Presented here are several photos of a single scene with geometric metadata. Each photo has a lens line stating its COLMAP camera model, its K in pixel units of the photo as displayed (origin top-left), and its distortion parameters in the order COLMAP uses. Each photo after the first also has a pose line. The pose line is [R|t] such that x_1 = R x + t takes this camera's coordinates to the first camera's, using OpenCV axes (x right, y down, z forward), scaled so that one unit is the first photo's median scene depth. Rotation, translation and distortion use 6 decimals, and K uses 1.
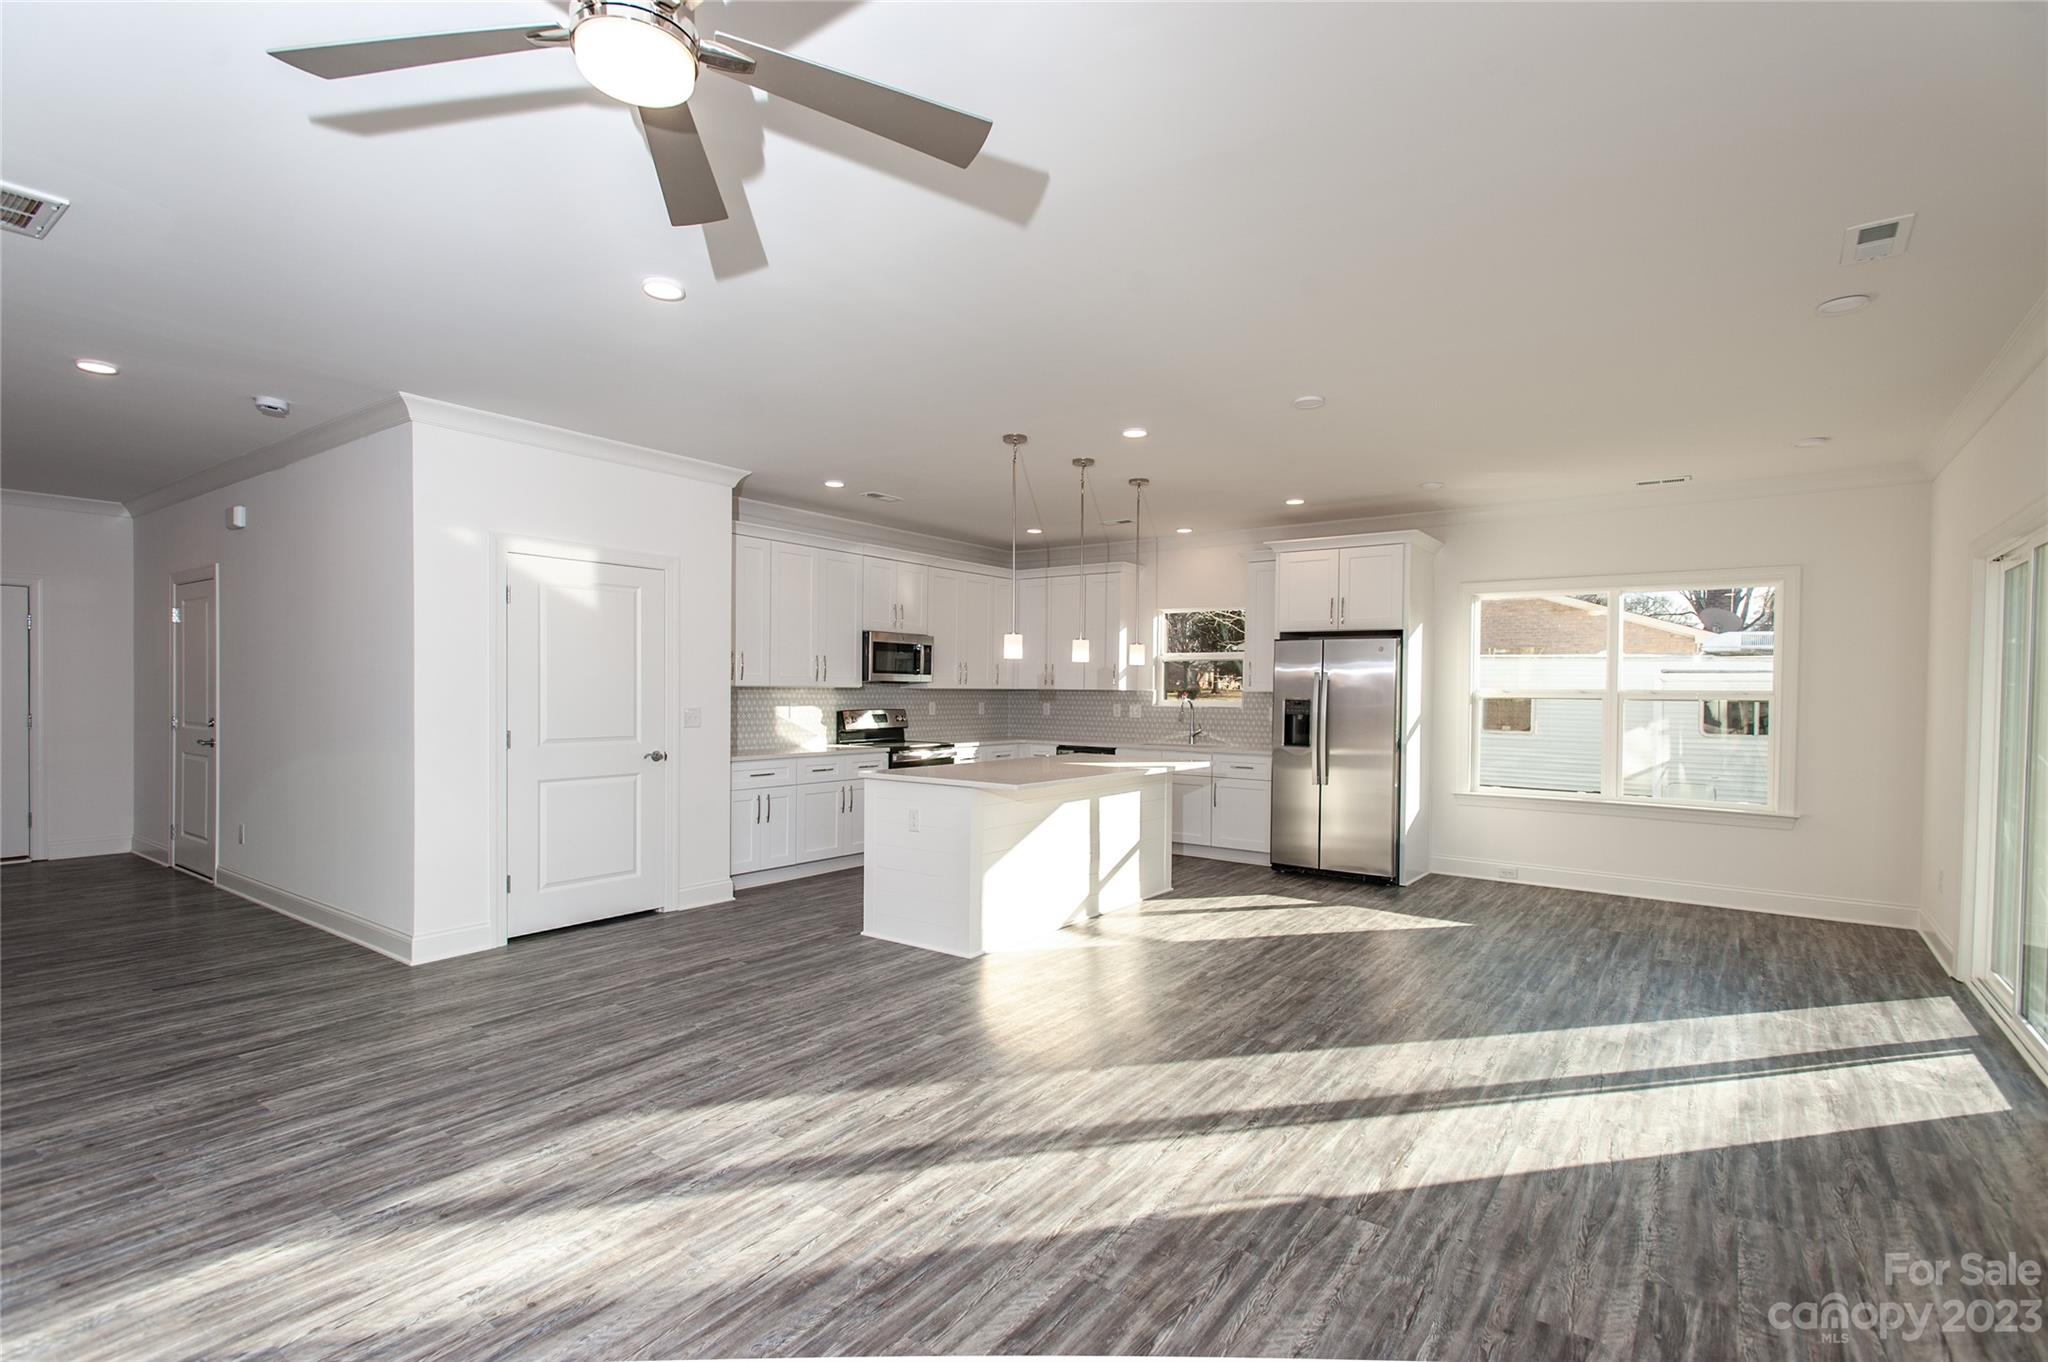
lens RADIAL K [[967.5, 0, 1023.7], [0, 967.5, 680.2], [0, 0, 1]] dist [0.014874, -0.002315]
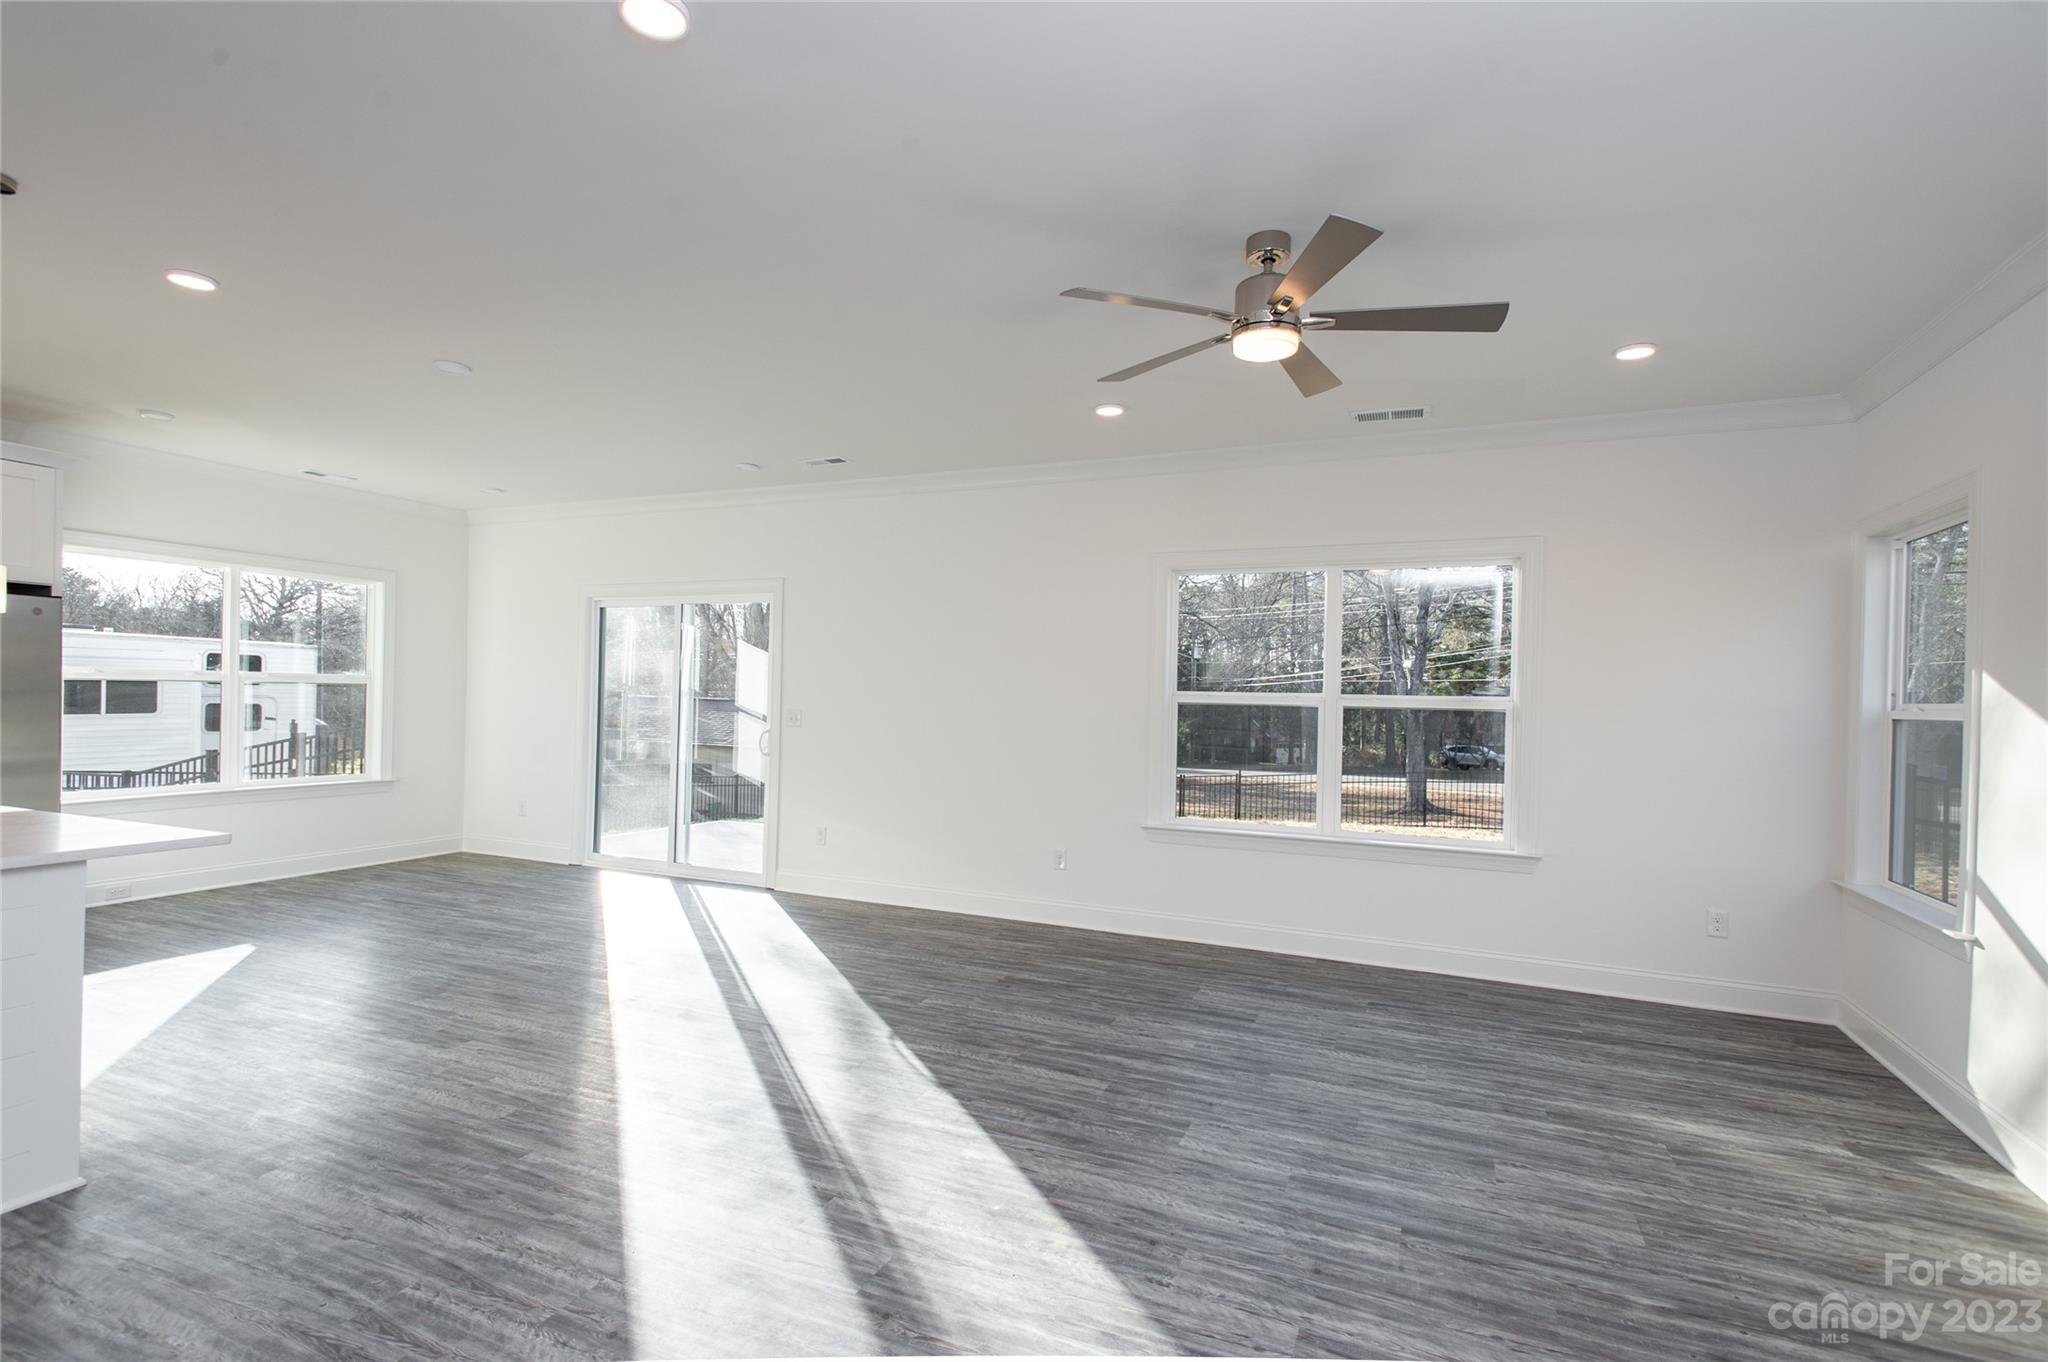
lens RADIAL K [[967.5, 0, 1017.9], [0, 967.5, 704.7], [0, 0, 1]] dist [0.014874, -0.002315]
pose [[-0.210393, -0.025294, 0.977290, -0.646412], [-0.027989, 0.999411, 0.019841, 0.000643], [-0.977216, -0.023179, -0.210977, 0.590146]]
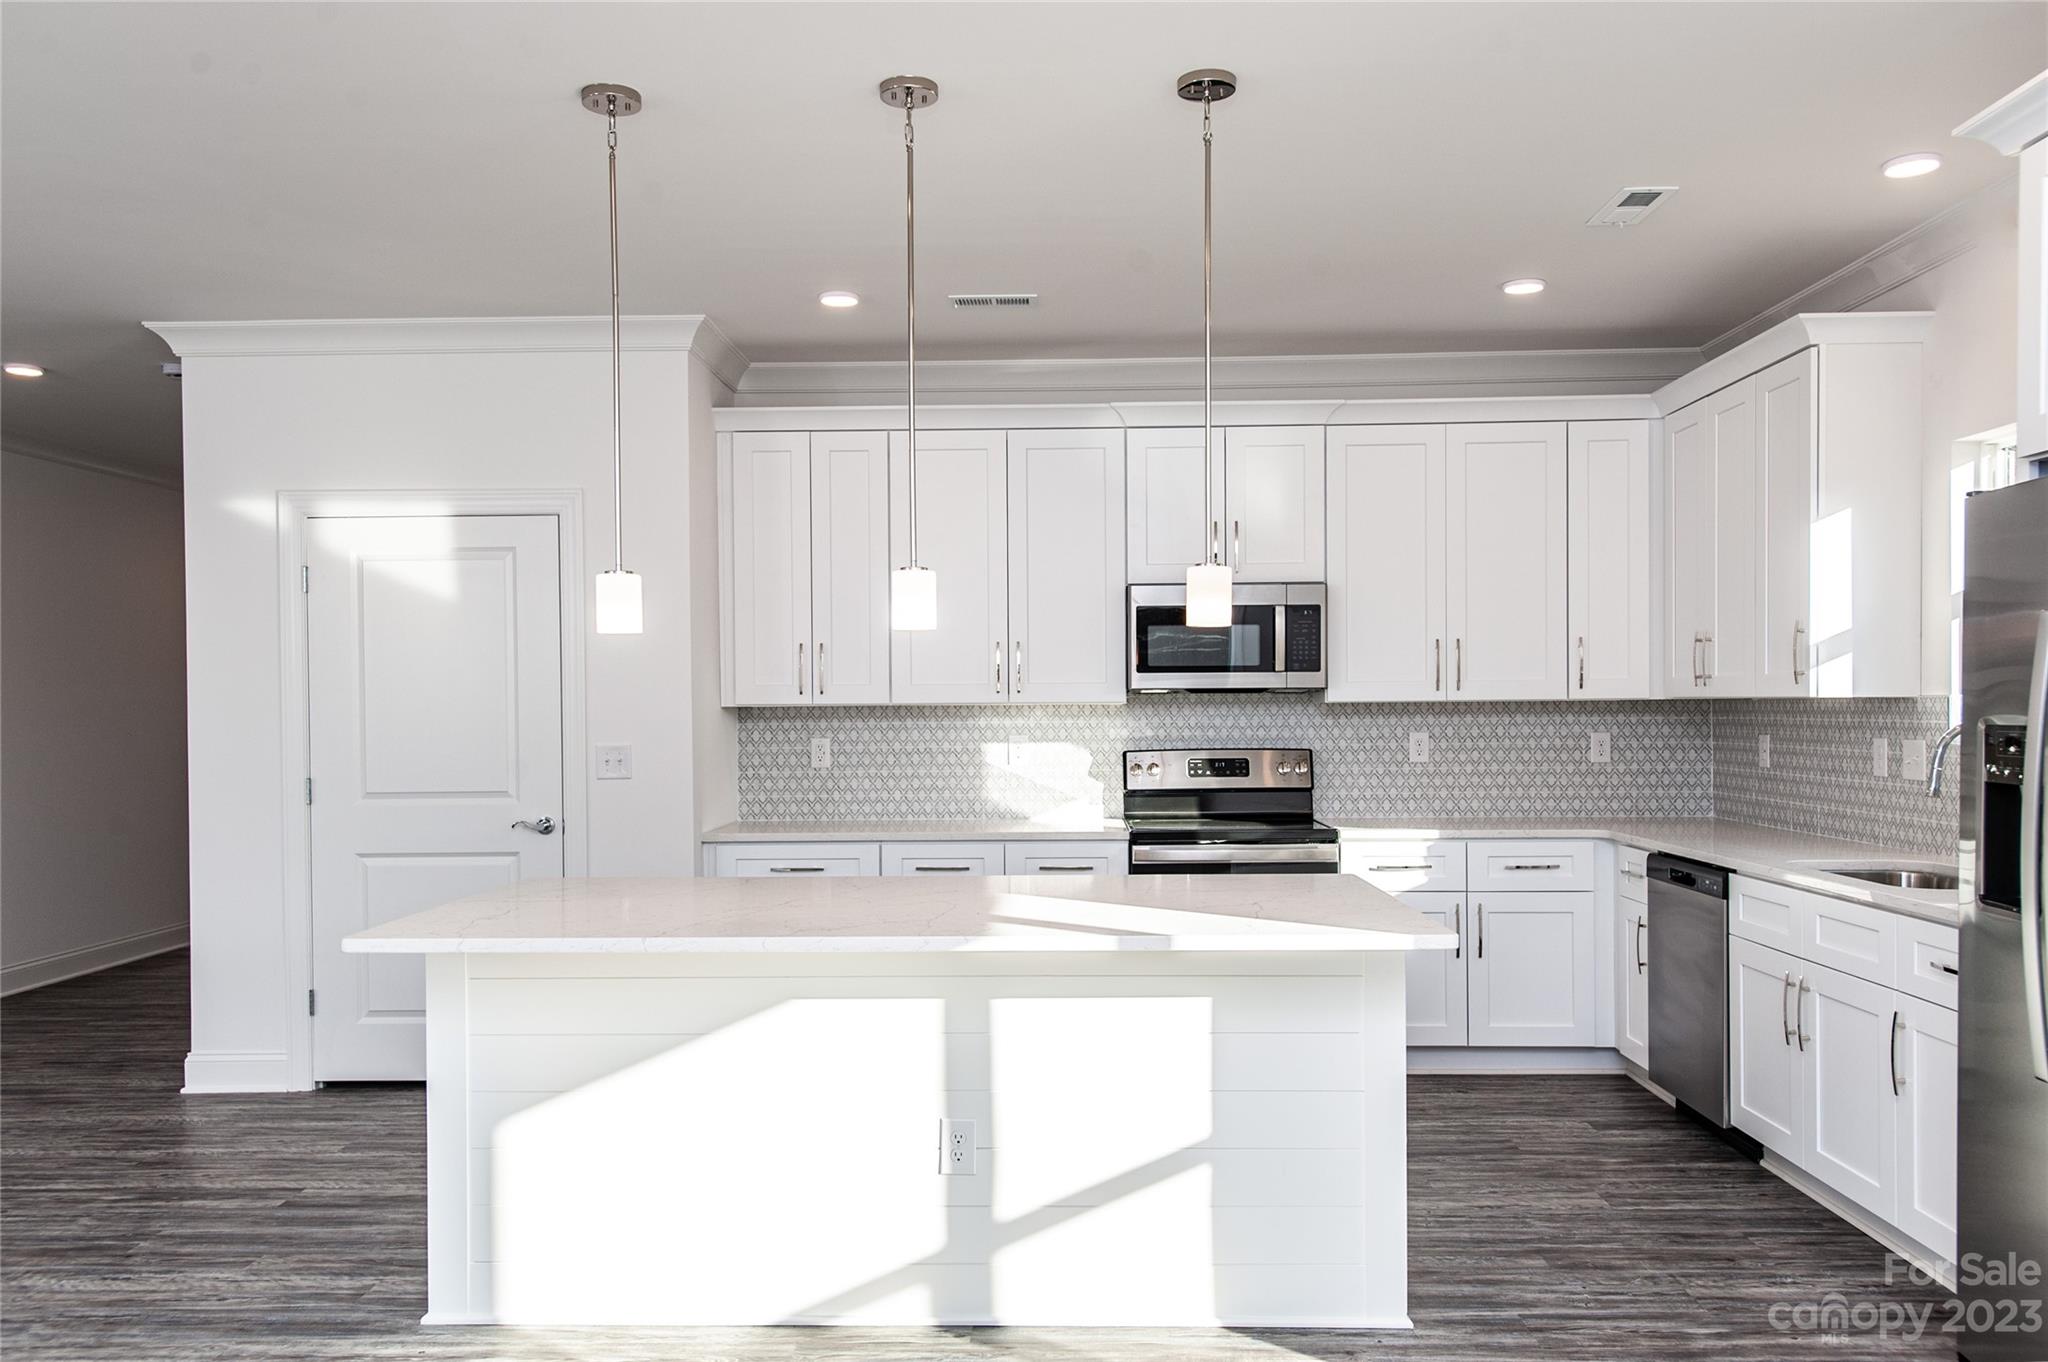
lens RADIAL K [[1514.2, 0, 1030.7], [0, 1514.2, 713.1], [0, 0, 1]] dist [0.040788, -0.034662]
pose [[0.576580, -0.012035, -0.816952, 0.637338], [0.021669, 0.999765, 0.000566, 0.015962], [0.816753, -0.018029, 0.576705, 0.787594]]
